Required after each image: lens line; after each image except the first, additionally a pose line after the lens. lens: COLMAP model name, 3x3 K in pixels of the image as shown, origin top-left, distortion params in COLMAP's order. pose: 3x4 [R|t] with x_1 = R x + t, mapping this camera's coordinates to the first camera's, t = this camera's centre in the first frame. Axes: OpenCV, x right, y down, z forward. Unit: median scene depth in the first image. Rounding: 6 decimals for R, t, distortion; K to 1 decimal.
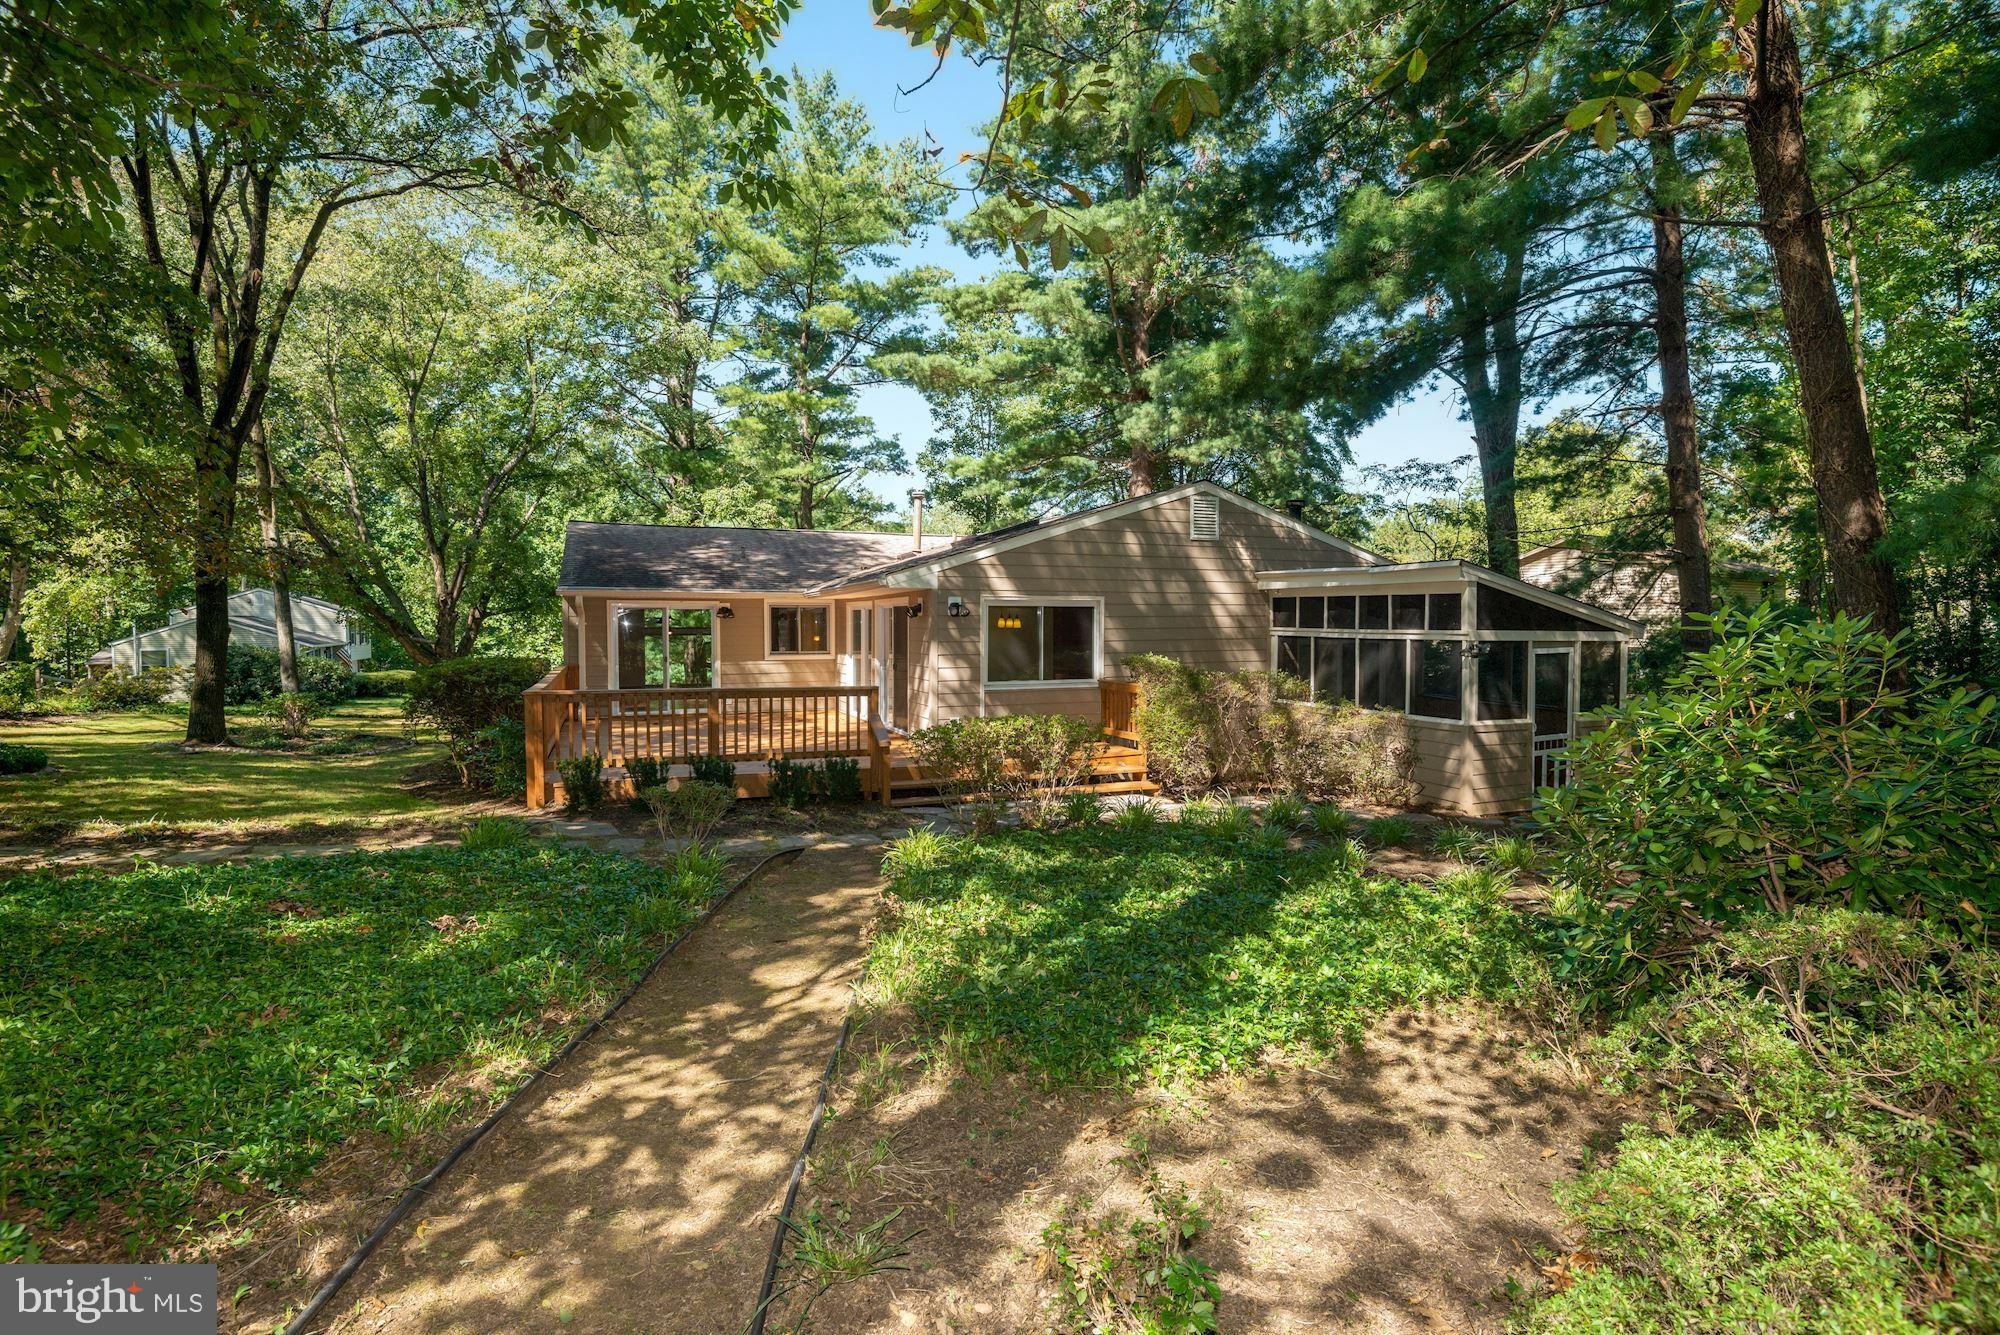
lens RADIAL K [[935.6, 0, 1004.8], [0, 935.6, 602.2], [0, 0, 1]] dist [-0.000802, -0.000341]
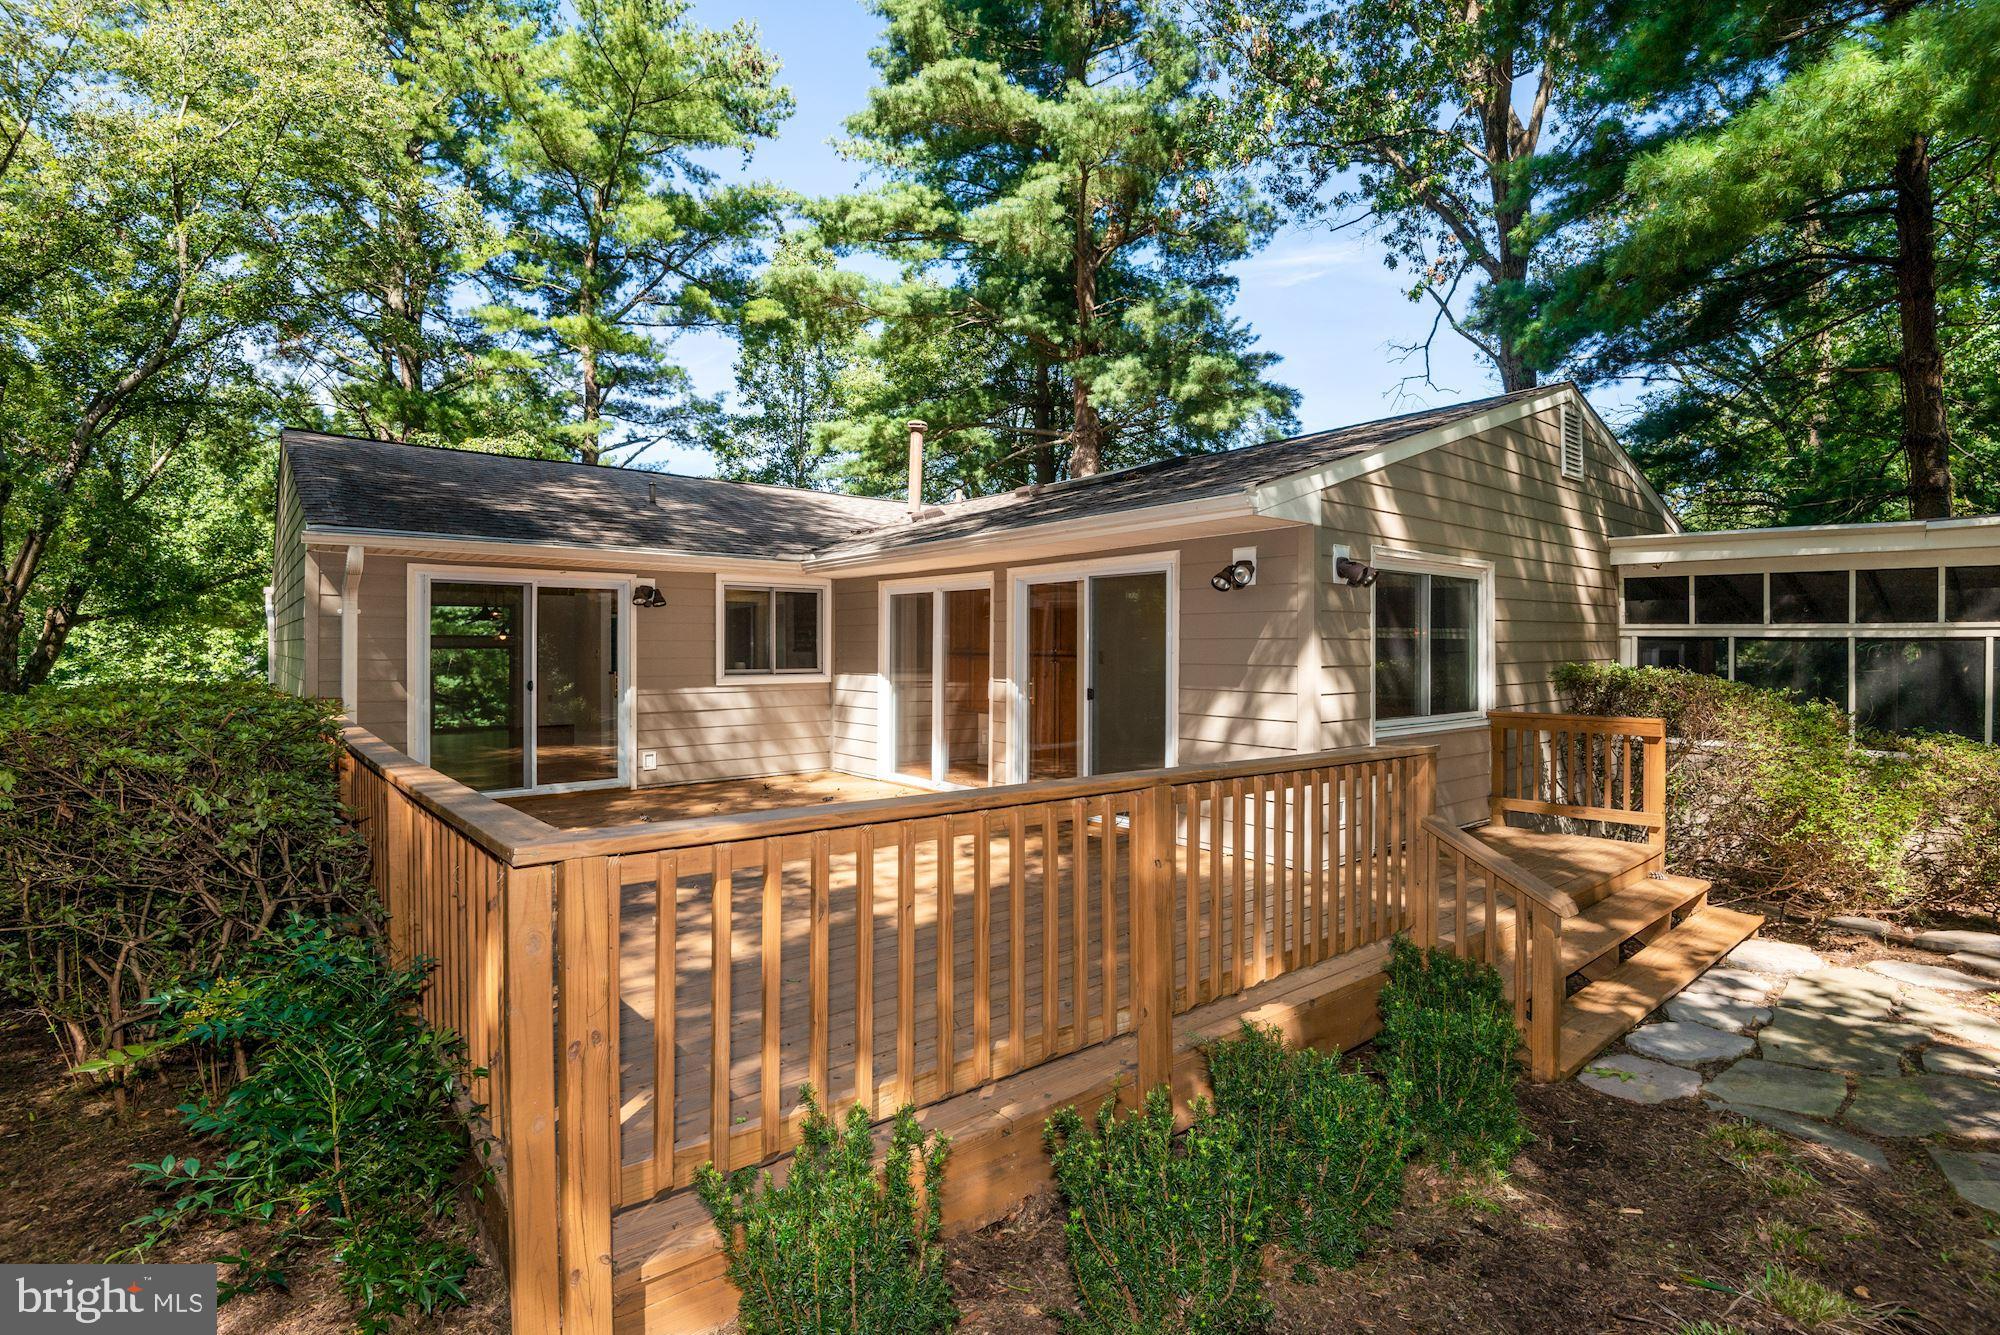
lens RADIAL K [[949.0, 0, 1001.1], [0, 949.0, 612.4], [0, 0, 1]] dist [-0.039773, -0.000101]
pose [[0.954843, 0.014663, 0.296748, -0.152480], [-0.008776, 0.999738, -0.021160, 0.017023], [-0.296981, 0.017600, 0.954721, 0.247184]]
